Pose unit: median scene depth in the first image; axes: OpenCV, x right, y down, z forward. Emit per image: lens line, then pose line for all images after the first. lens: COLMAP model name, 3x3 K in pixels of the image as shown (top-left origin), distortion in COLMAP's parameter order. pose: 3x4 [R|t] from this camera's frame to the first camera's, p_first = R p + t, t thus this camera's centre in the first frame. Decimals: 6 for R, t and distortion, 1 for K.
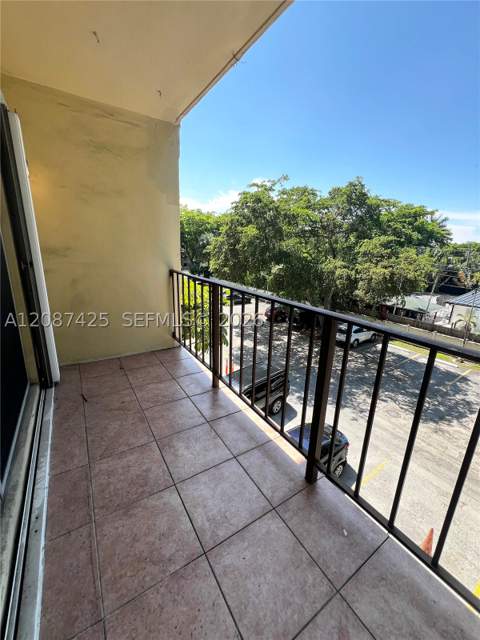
lens RADIAL K [[256.6, 0, 241.6], [0, 256.6, 318.2], [0, 0, 1]] dist [-0.003197, 0.000980]
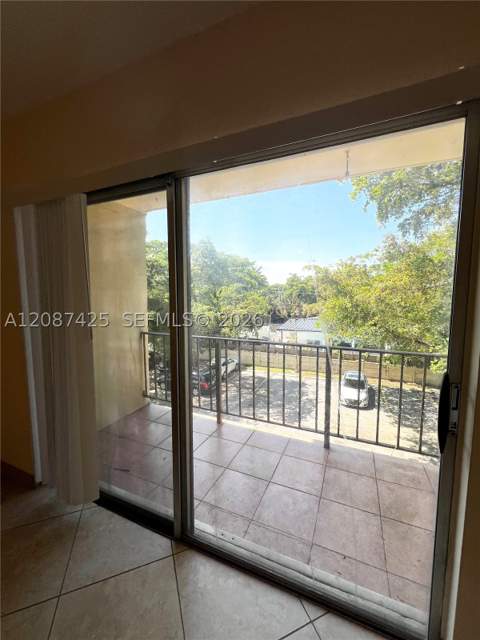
lens RADIAL K [[256.6, 0, 241.6], [0, 256.6, 318.2], [0, 0, 1]] dist [-0.003197, 0.000980]
pose [[0.836949, -0.089254, 0.539954, -0.136334], [0.174950, 0.978476, -0.109437, -0.015569], [-0.518565, 0.186058, 0.834549, -0.037025]]
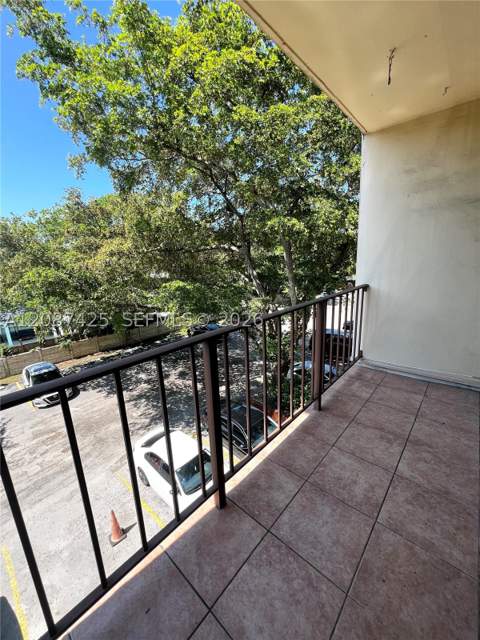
lens RADIAL K [[256.6, 0, 241.6], [0, 256.6, 318.2], [0, 0, 1]] dist [-0.003197, 0.000980]
pose [[-0.257385, -0.242390, 0.935414, -0.120994], [0.283313, 0.906558, 0.312868, -0.062845], [-0.923843, 0.345543, -0.164662, 0.195386]]
